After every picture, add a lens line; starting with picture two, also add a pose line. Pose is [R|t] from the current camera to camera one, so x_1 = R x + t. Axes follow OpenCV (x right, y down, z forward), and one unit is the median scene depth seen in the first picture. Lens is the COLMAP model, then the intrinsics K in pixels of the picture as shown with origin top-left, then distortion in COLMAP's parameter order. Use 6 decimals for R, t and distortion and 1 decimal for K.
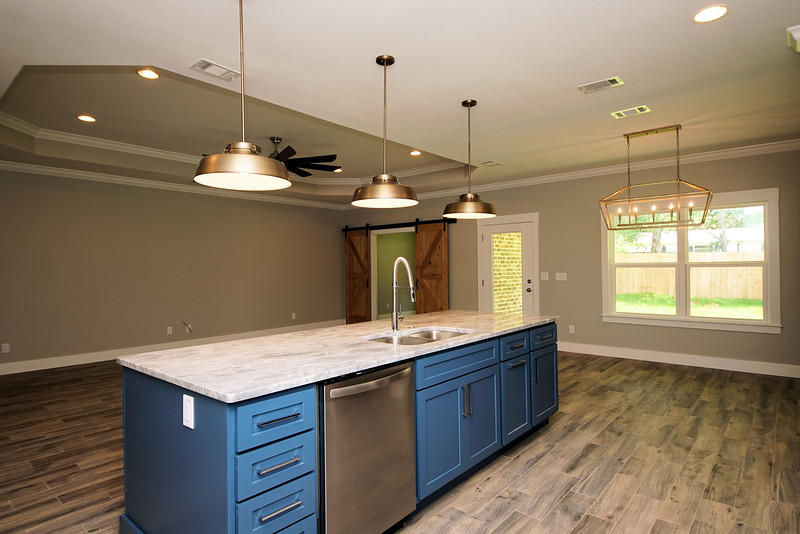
lens RADIAL K [[464.7, 0, 401.5], [0, 464.7, 265.9], [0, 0, 1]] dist [0.010101, -0.011156]
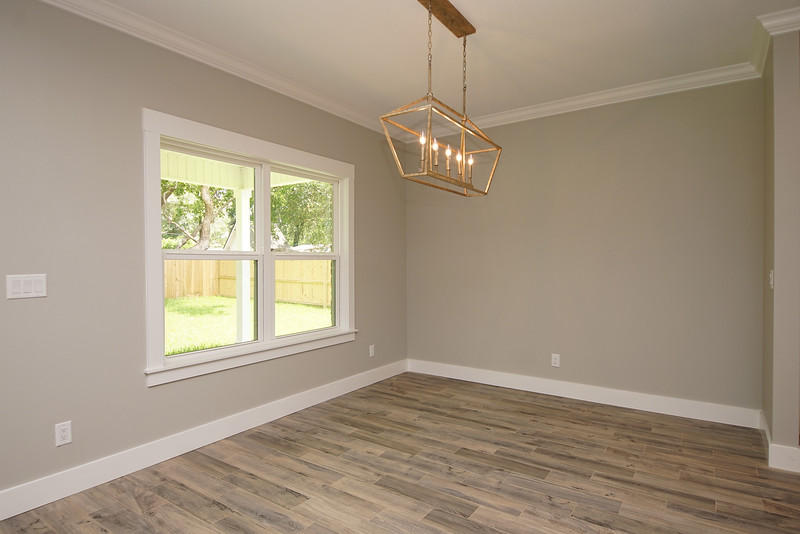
lens RADIAL K [[464.7, 0, 399.9], [0, 464.7, 264.5], [0, 0, 1]] dist [0.010101, -0.011156]
pose [[-0.087499, -0.000922, 0.996164, -0.014135], [0.002706, 0.999996, 0.001163, 0.010180], [-0.996161, 0.002798, -0.087496, 0.987047]]
